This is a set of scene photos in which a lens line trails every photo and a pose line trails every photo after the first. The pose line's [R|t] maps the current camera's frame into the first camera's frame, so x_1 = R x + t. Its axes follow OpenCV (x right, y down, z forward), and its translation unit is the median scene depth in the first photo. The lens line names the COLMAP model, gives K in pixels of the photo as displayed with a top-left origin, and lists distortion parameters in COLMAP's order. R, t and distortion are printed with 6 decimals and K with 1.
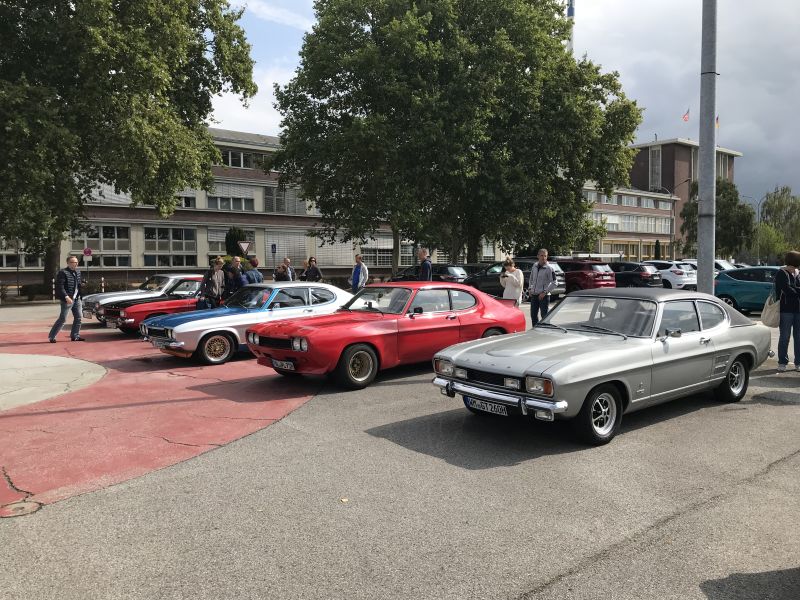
lens RADIAL K [[651.6, 0, 410.5], [0, 651.6, 293.3], [0, 0, 1]] dist [0.047636, -0.040385]
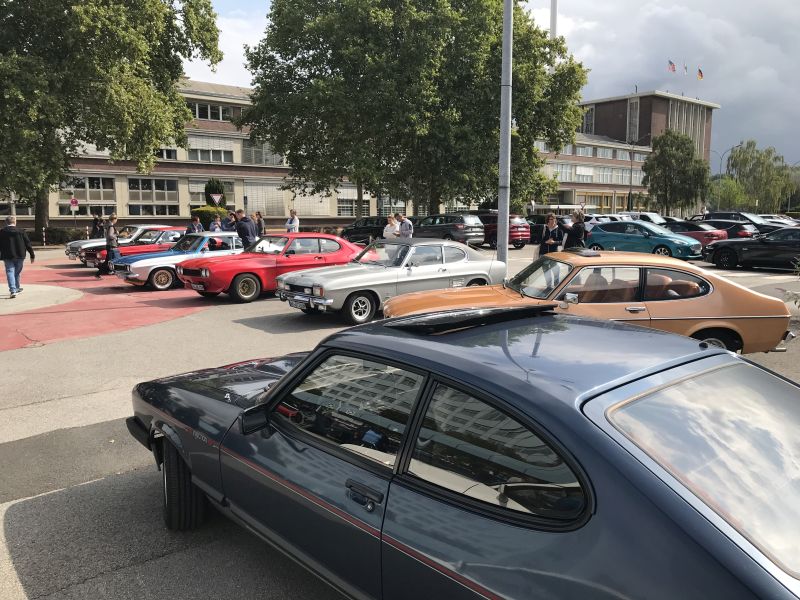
lens RADIAL K [[651.6, 0, 401.8], [0, 651.6, 286.2], [0, 0, 1]] dist [0.047636, -0.040385]
pose [[0.999987, 0.005161, 0.000055, 0.075559], [-0.005154, 0.997788, 0.066281, 0.001123], [0.000287, -0.066280, 0.997801, -0.141296]]
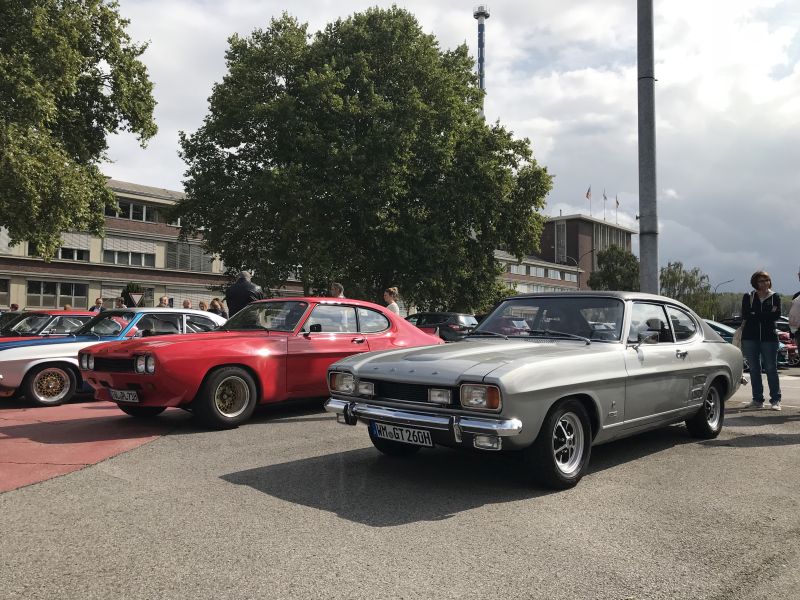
lens RADIAL K [[651.6, 0, 407.9], [0, 651.6, 296.7], [0, 0, 1]] dist [0.047636, -0.040385]
pose [[0.991601, 0.022678, 0.127332, 0.006329], [-0.009782, 0.994838, -0.101006, 0.018956], [-0.128966, 0.098912, 0.986704, 0.059807]]
